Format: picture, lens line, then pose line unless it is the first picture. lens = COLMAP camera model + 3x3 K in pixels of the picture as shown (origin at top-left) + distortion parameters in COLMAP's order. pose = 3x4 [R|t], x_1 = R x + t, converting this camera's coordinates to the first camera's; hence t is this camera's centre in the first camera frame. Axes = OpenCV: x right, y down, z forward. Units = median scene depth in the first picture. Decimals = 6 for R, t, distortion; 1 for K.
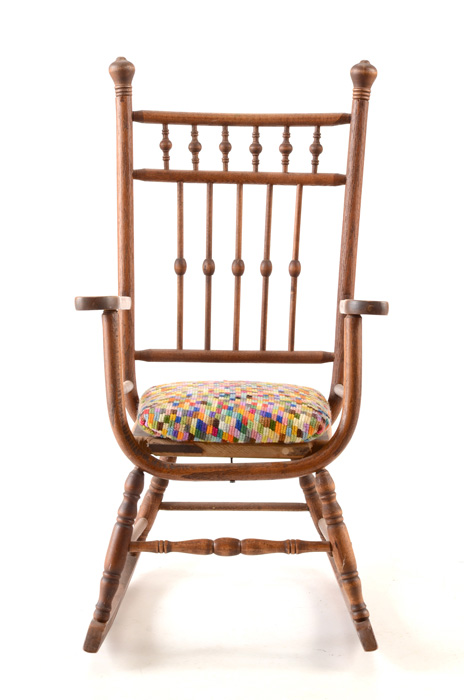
lens RADIAL K [[2568.7, 0, 232.0], [0, 2568.7, 350.0], [0, 0, 1]] dist [1.160334, -0.045021]
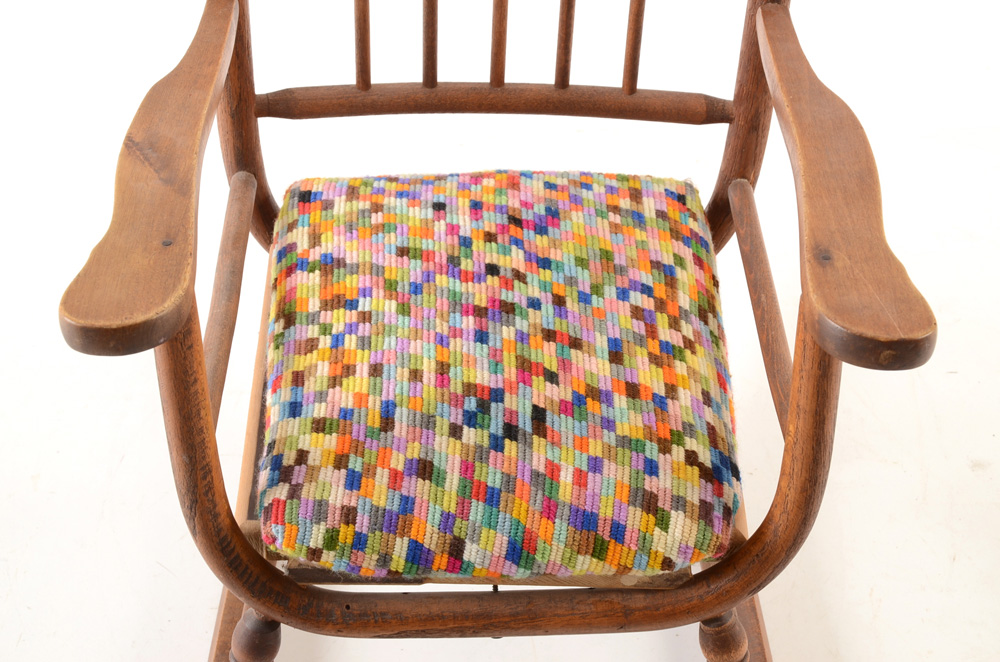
lens RADIAL K [[2386.8, 0, 500.0], [0, 2386.8, 331.0], [0, 0, 1]] dist [0.469112, 0.068221]
pose [[0.999780, -0.004778, 0.020403, -0.006319], [-0.007483, 0.828067, 0.560579, -0.187323], [-0.019573, -0.560608, 0.827850, 0.655526]]
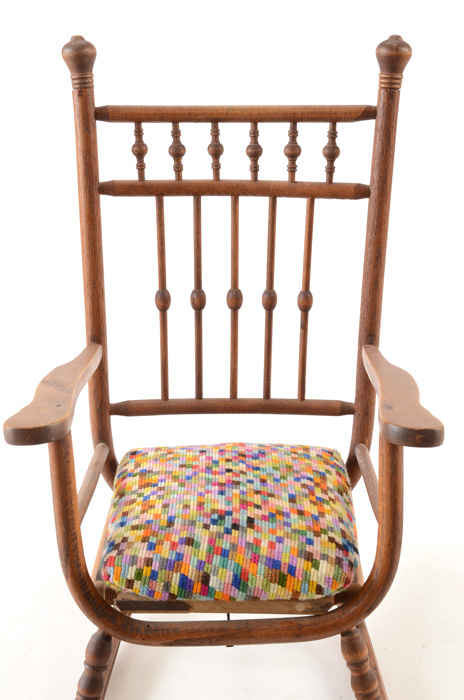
lens RADIAL K [[1453.2, 0, 232.0], [0, 1453.2, 350.0], [0, 0, 1]] dist [0.376333, 0.192213]
pose [[0.999790, -0.016375, -0.012347, 0.006943], [0.018662, 0.976083, 0.216595, -0.115730], [0.008505, -0.216780, 0.976183, 0.554056]]
